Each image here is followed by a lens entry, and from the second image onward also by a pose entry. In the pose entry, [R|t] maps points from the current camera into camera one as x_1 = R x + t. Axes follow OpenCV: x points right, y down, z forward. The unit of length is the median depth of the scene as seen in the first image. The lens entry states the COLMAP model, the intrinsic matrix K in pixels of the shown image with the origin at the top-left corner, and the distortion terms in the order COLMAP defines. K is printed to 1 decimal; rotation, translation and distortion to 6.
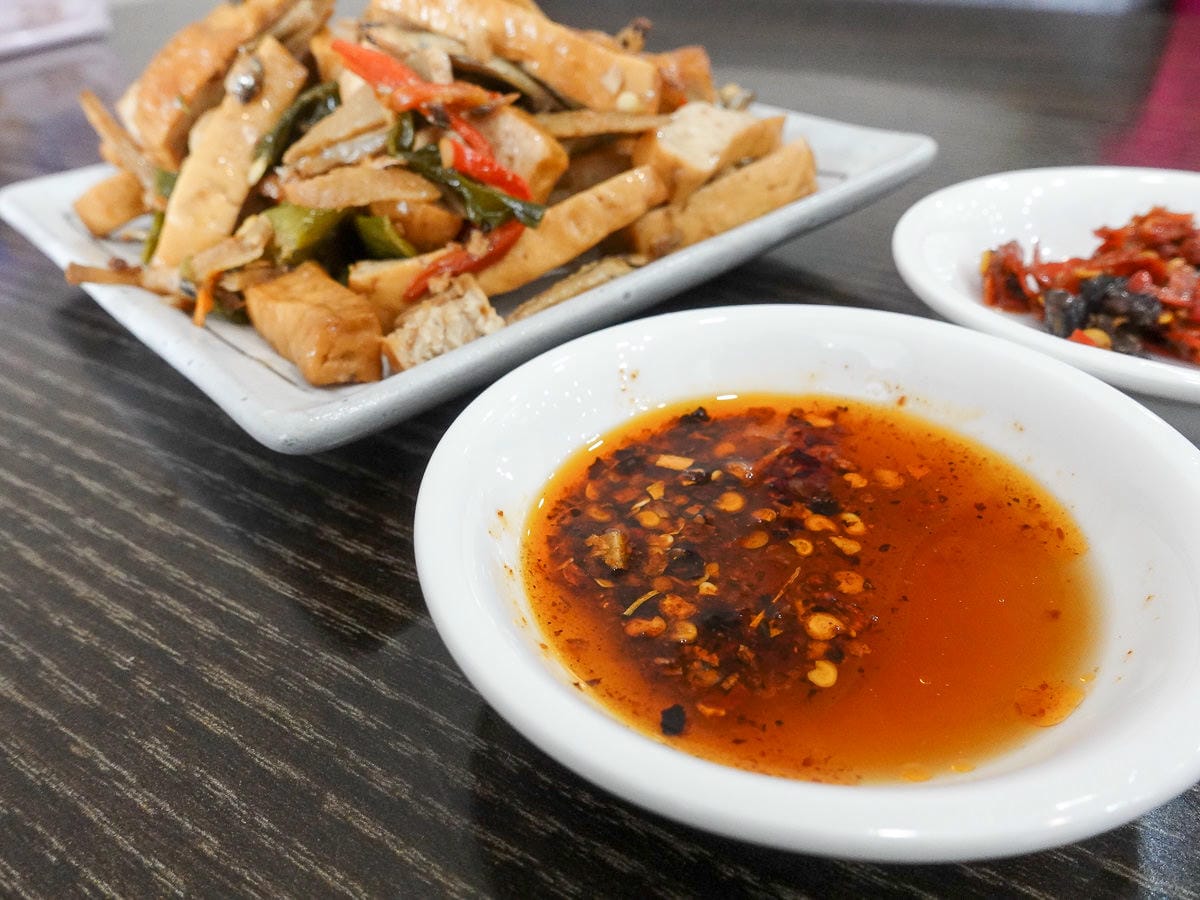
lens RADIAL K [[846.8, 0, 599.2], [0, 846.8, 447.1], [0, 0, 1]] dist [0.064020, 0.002133]
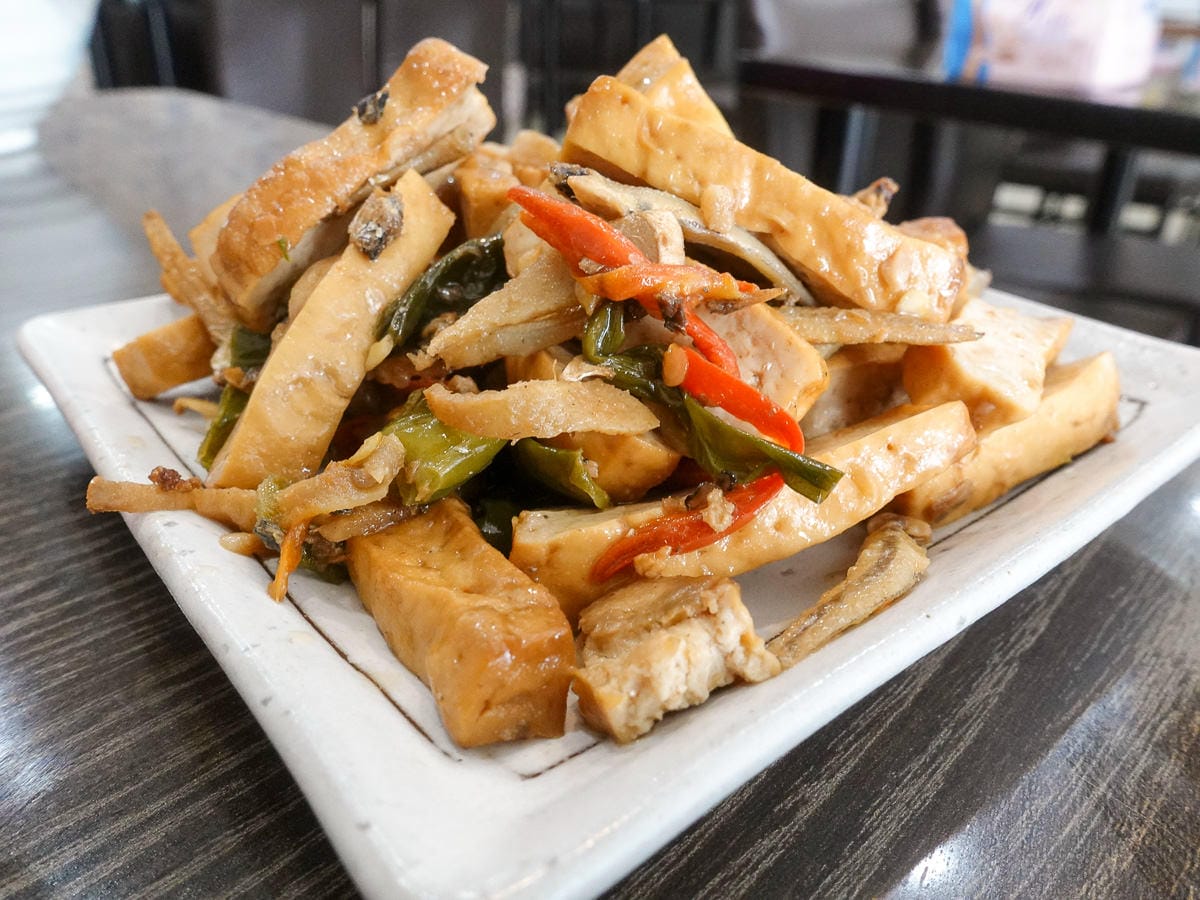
lens RADIAL K [[846.8, 0, 596.7], [0, 846.8, 457.8], [0, 0, 1]] dist [0.064020, 0.002133]
pose [[0.995960, 0.089447, -0.007945, -0.222352], [-0.089799, 0.992020, -0.088504, -0.201997], [-0.000035, 0.088860, 0.996044, 0.333986]]
